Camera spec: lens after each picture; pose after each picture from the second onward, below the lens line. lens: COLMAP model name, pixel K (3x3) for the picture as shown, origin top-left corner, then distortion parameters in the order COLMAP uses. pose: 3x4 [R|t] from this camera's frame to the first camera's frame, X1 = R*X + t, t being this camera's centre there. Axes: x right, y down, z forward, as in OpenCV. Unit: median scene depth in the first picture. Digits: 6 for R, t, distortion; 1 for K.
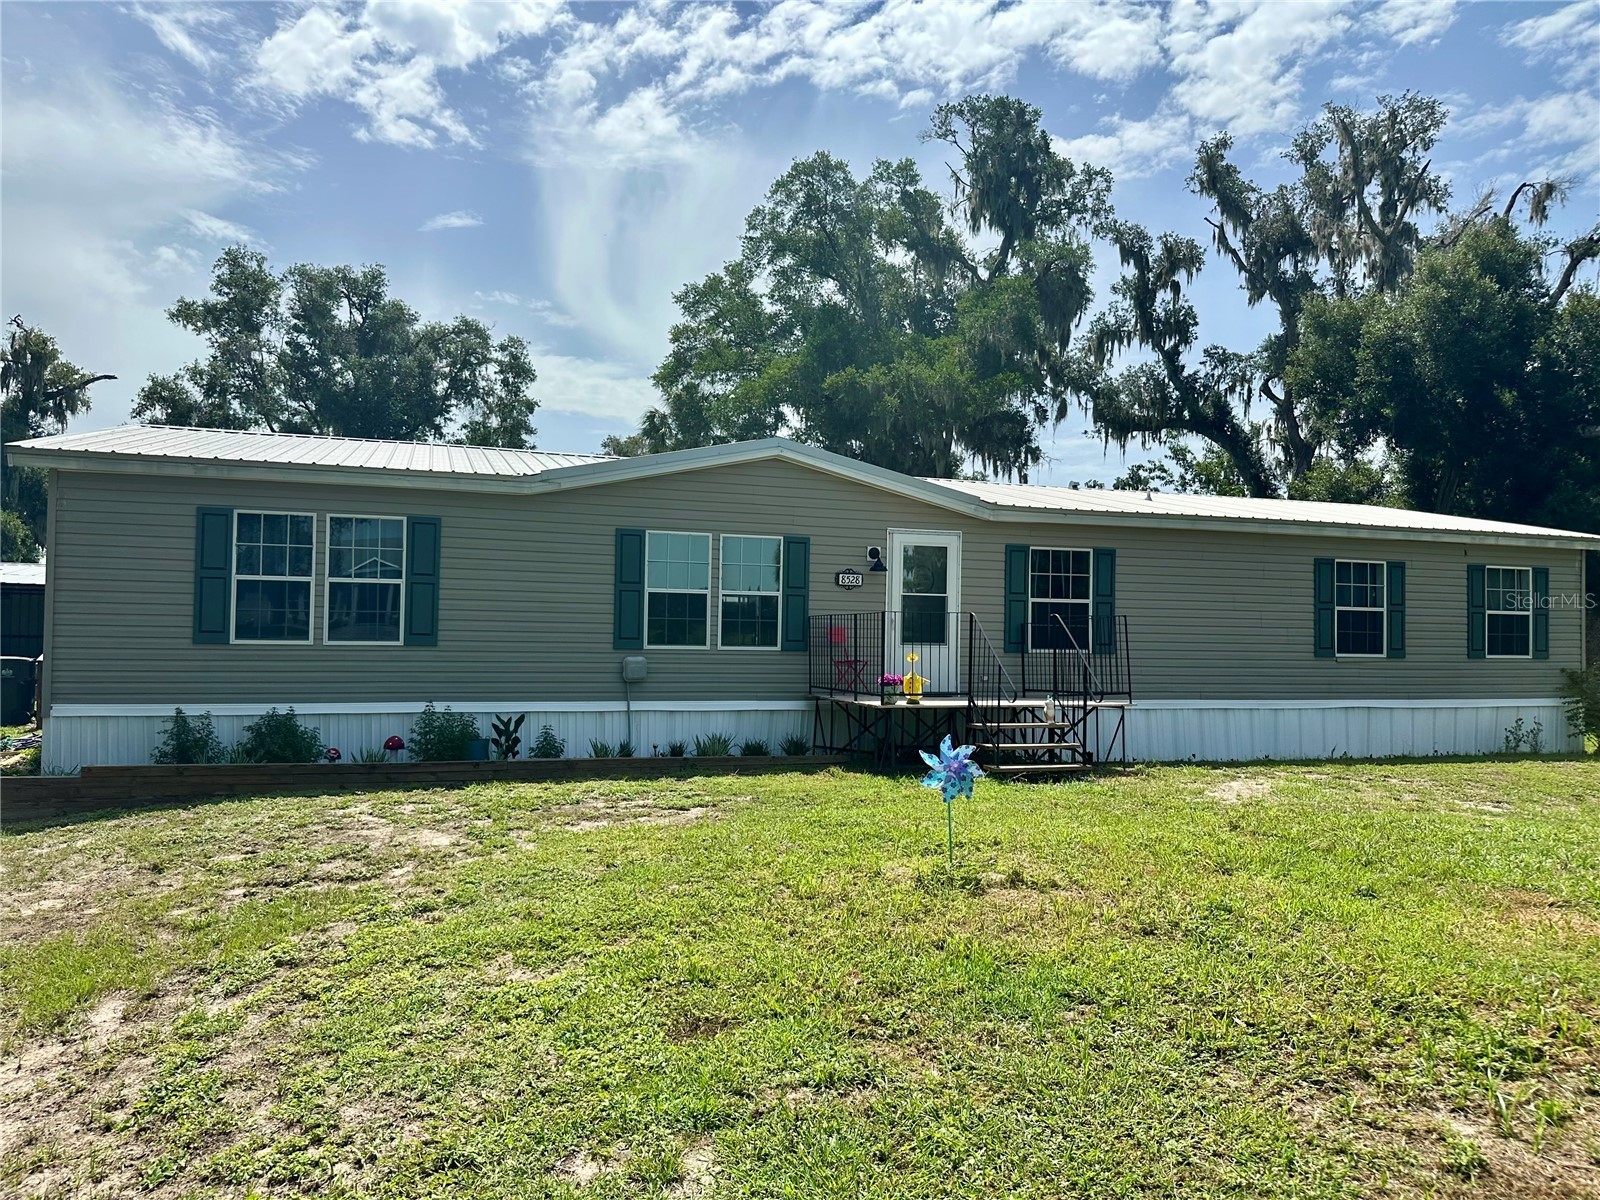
lens RADIAL K [[1127.3, 0, 803.2], [0, 1127.3, 599.4], [0, 0, 1]] dist [0.040546, -0.047514]
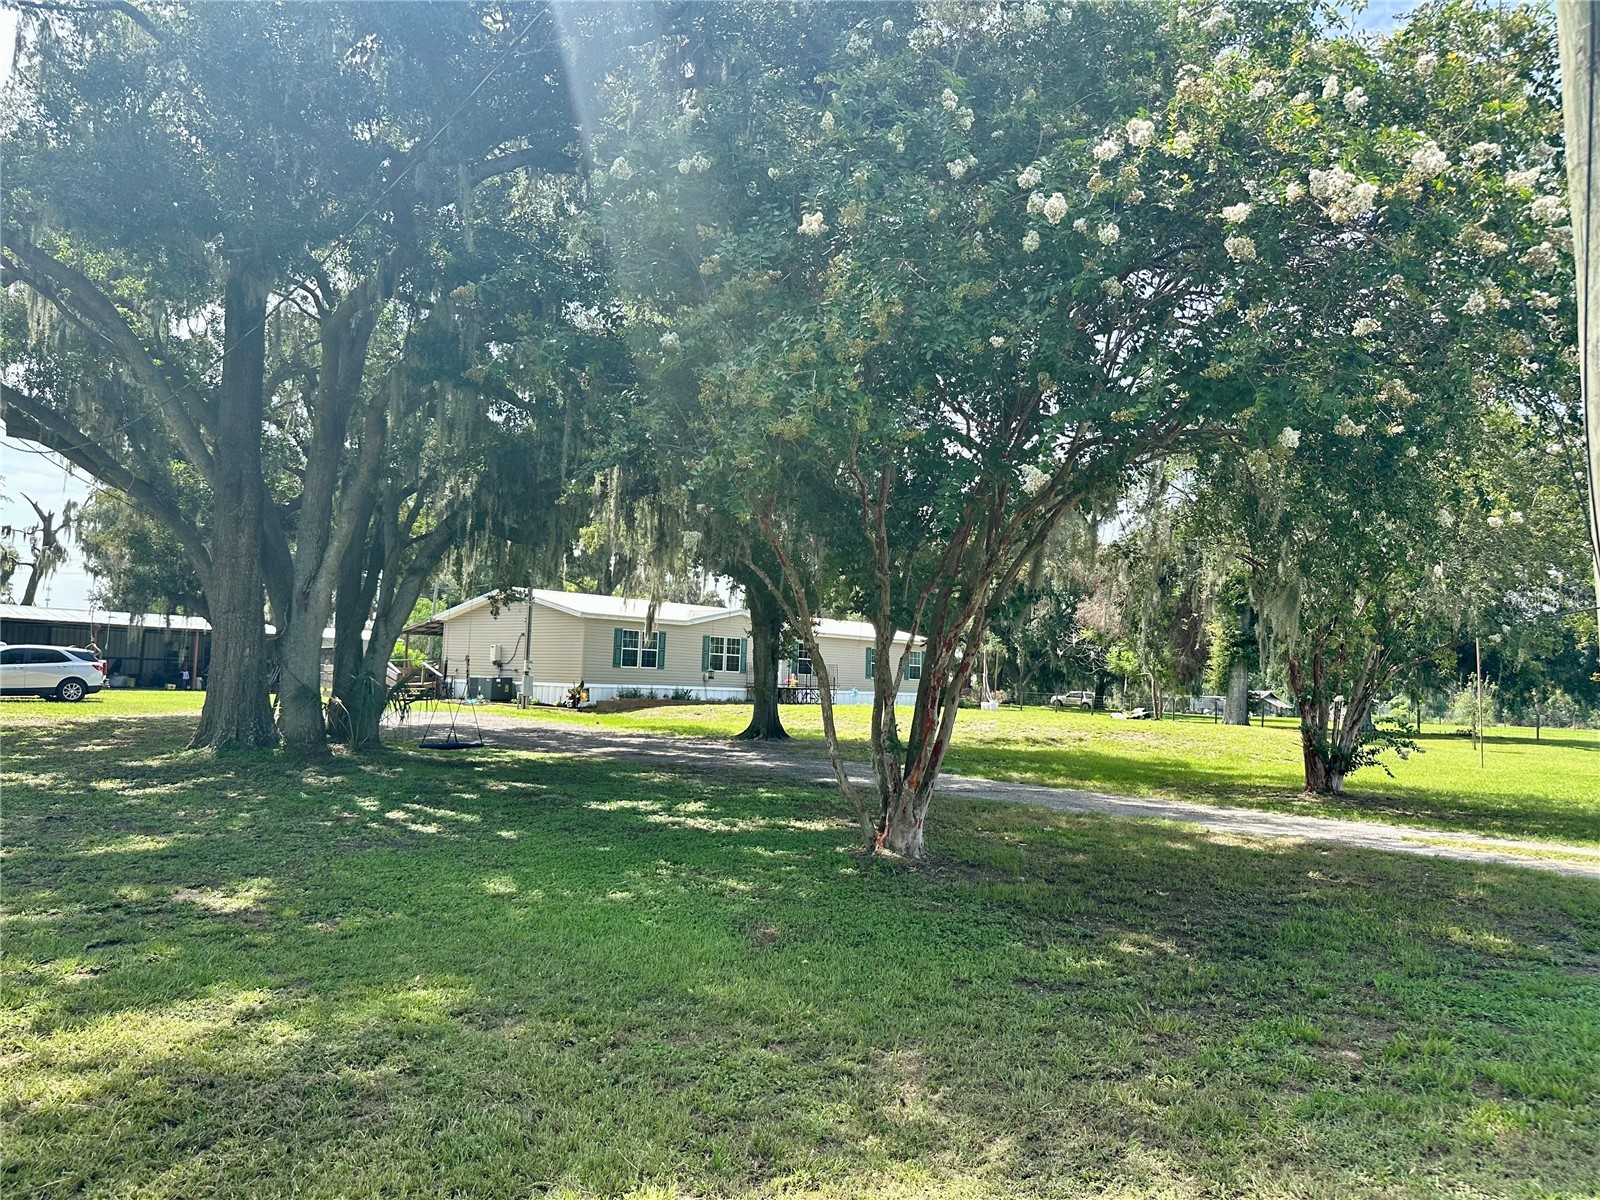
lens RADIAL K [[1117.7, 0, 809.1], [0, 1117.7, 606.5], [0, 0, 1]] dist [0.122013, -0.184274]
pose [[0.875716, 0.047953, 0.480439, -1.378436], [-0.036424, 0.998782, -0.033296, -0.045694], [-0.481450, 0.011658, 0.876396, -1.913206]]
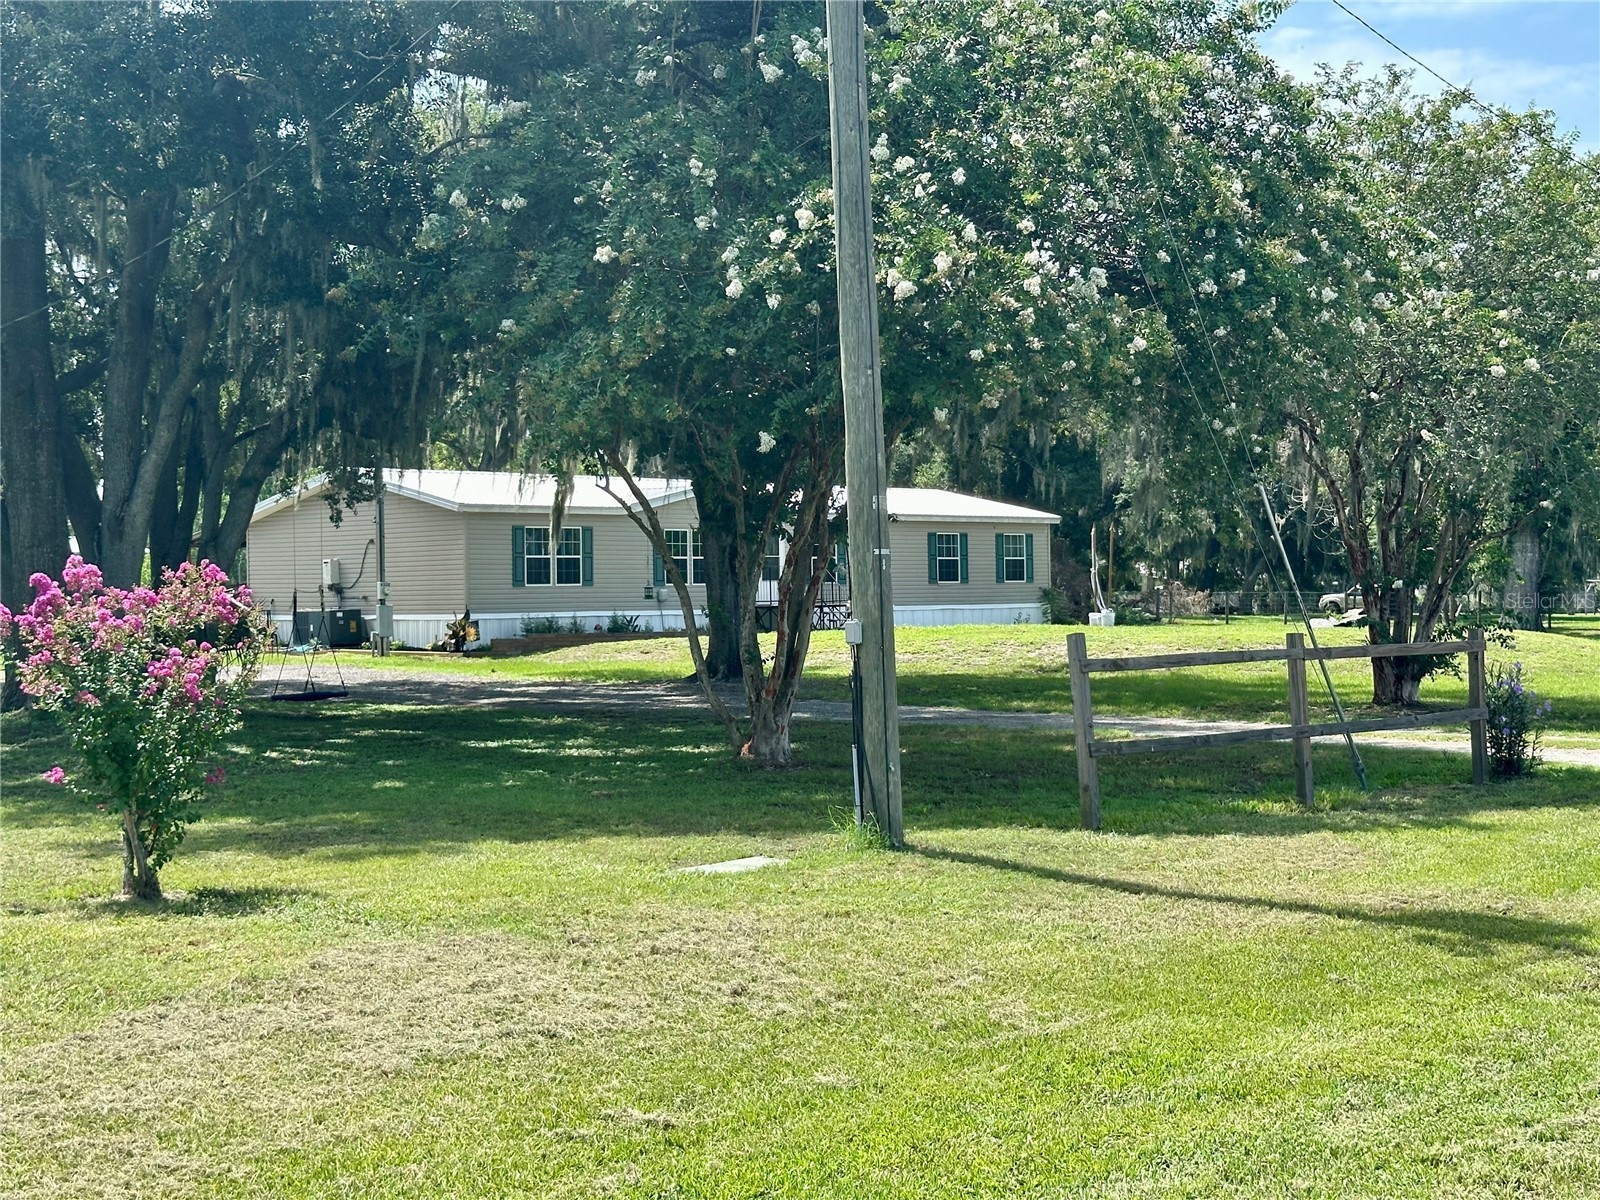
lens RADIAL K [[2215.7, 0, 800.0], [0, 2215.7, 600.0], [0, 0, 1]] dist [0.012876, 1.158258]
pose [[0.899965, -0.028676, 0.435017, -1.591730], [0.013700, 0.999202, 0.037524, -0.075471], [-0.435746, -0.027810, 0.899640, -2.634405]]
